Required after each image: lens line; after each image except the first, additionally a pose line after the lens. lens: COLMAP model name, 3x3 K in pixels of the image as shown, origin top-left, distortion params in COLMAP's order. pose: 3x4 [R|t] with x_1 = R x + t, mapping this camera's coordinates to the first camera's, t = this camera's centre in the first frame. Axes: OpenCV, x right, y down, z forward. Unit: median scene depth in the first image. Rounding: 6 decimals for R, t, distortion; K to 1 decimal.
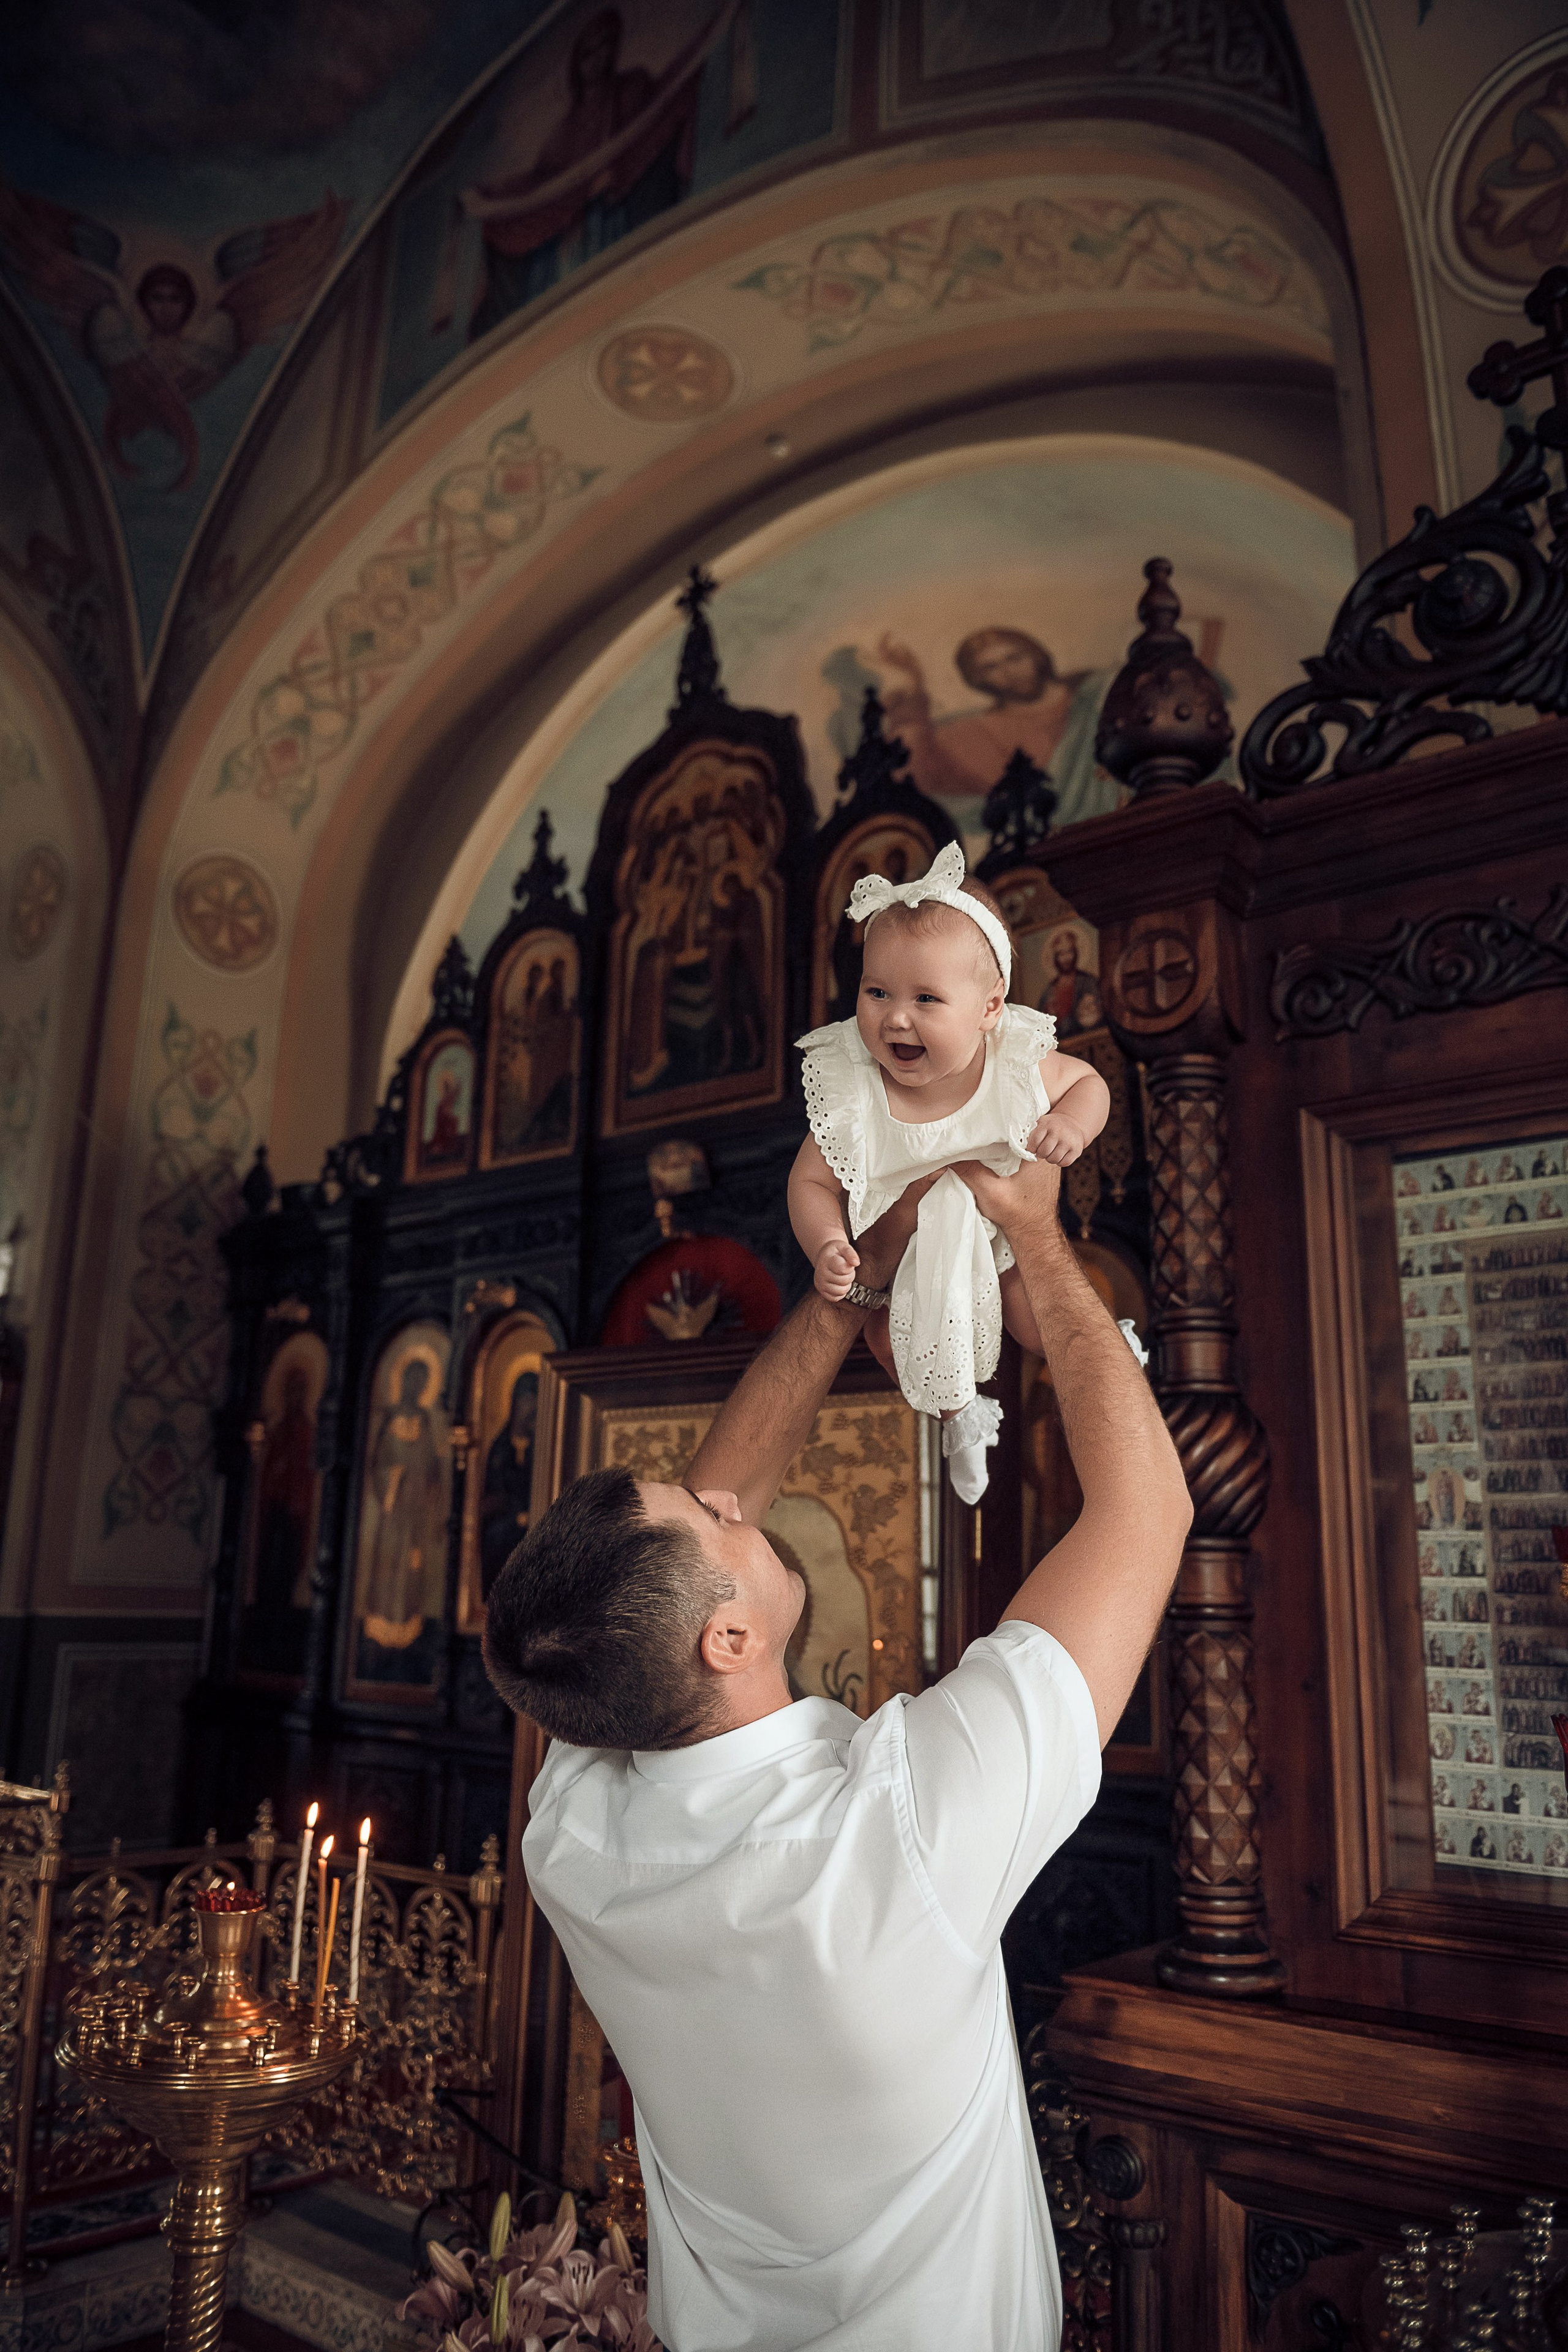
lens RADIAL K [[1622.3, 0, 802.6], [0, 1622.3, 1178.7], [0, 0, 1]] dist [-0.033869, -0.003092]
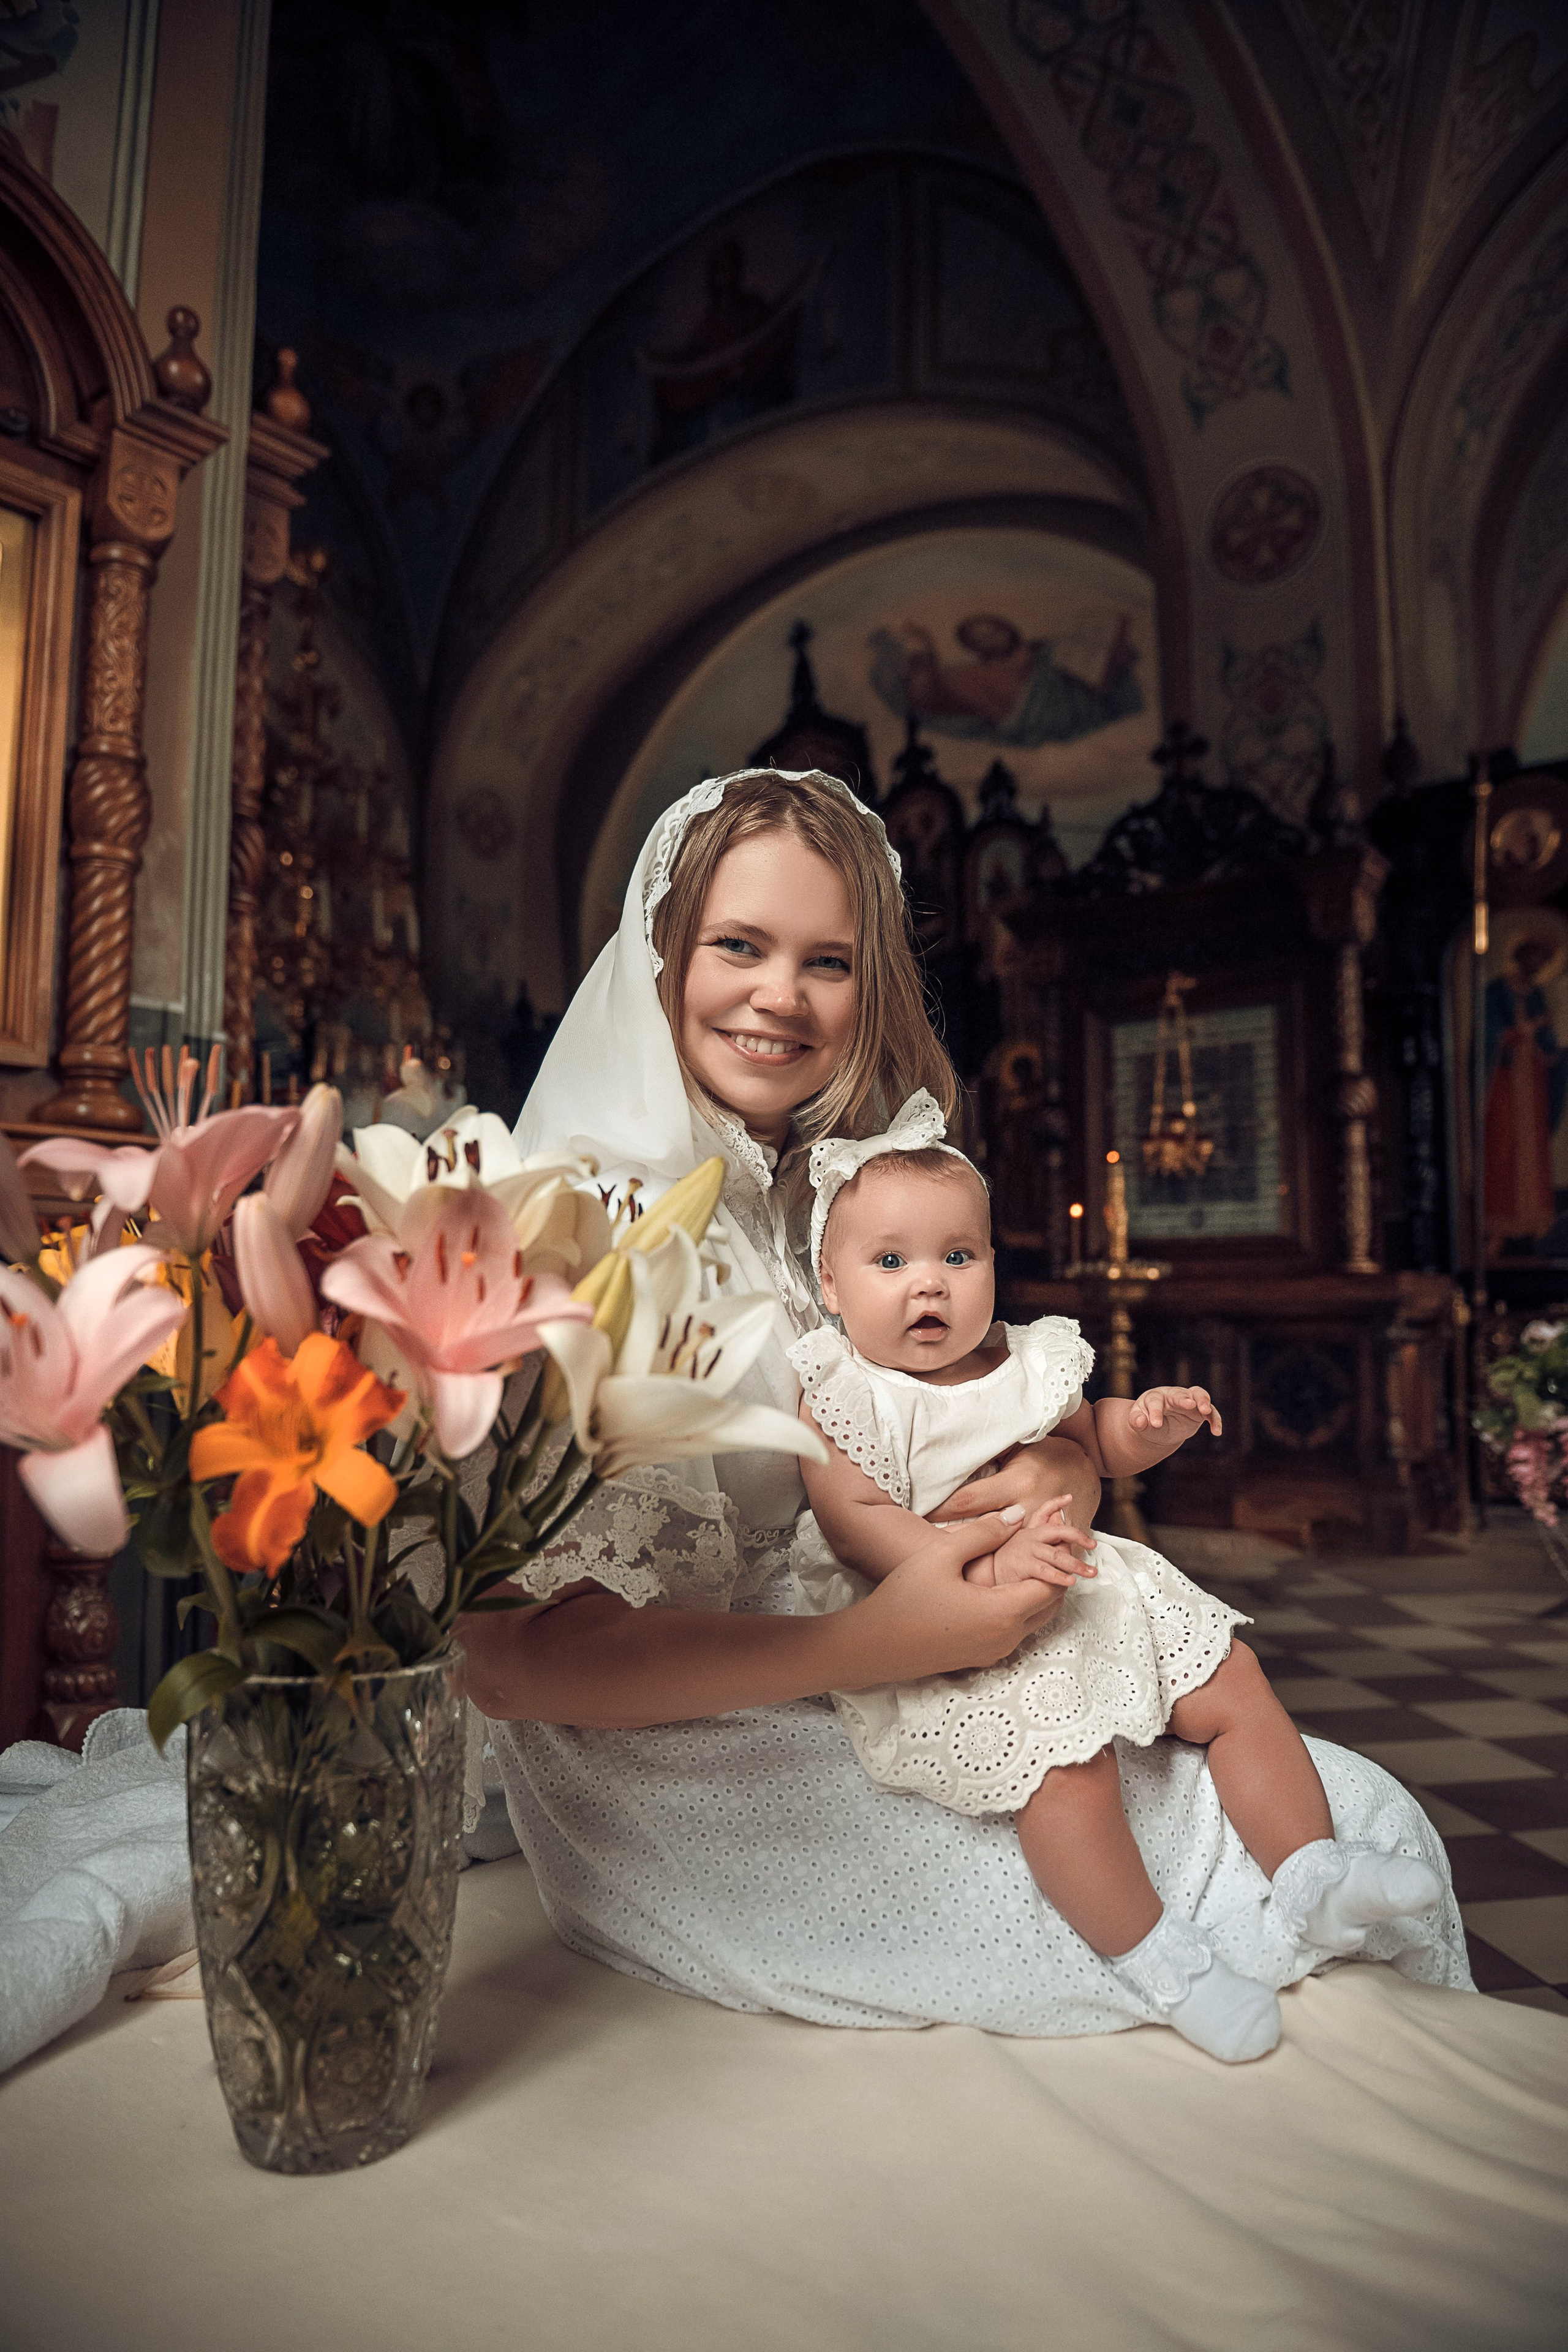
lens RADIAL K [[1622.3, 0, 765.3], [0, 1622.3, 1186.8], [0, 0, 1]] dist [-0.033869, -0.003092]
pose [[0.999721, -0.019152, -0.013807, -0.076965], [0.021047, 0.987909, 0.153601, -0.055971], [0.010698, -0.153849, 0.988037, -0.607241]]
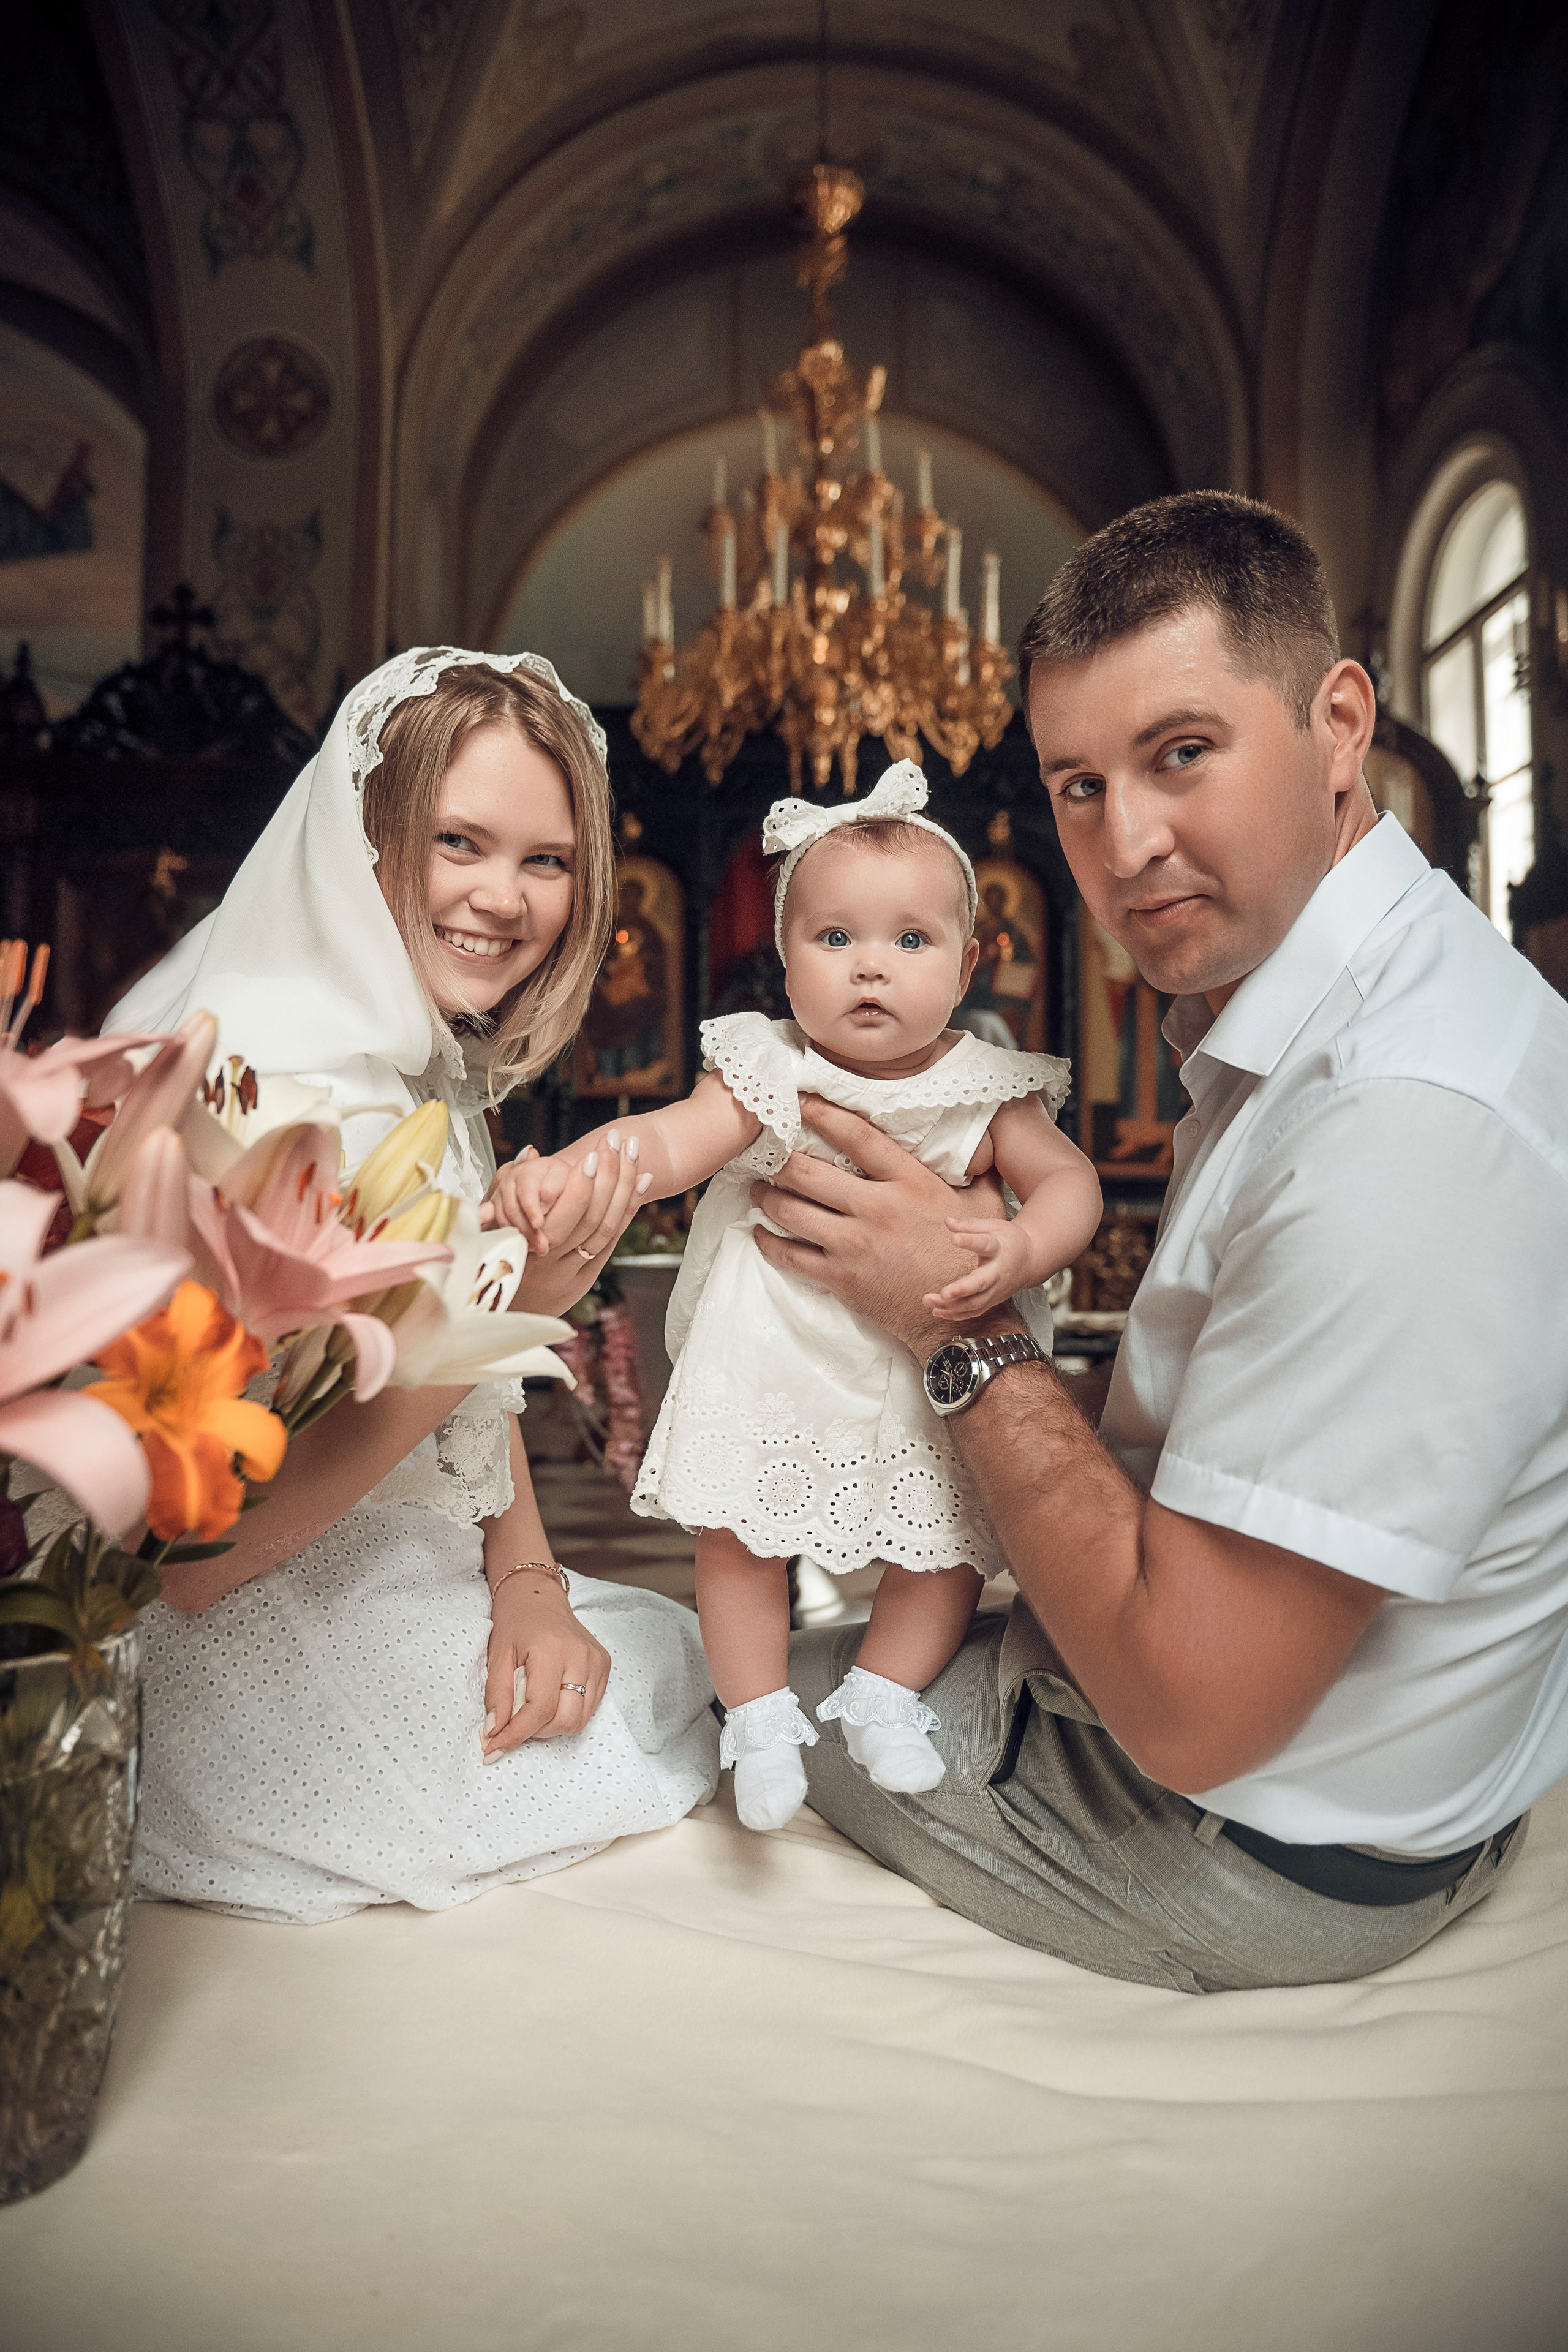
lens RADIAL K [[1622.3, 0, 835.3], [0, 1622.3, 1185.5], [0, 0, 1]] dist [-0.033869, -0.003092]
pose [[0.781406, -0.004637, 0.624006, -0.113406], [-0.135028, 0.975025, 0.176333, -0.055493], [-0.609239, -0.222046, 0.761264, -0.601169]]
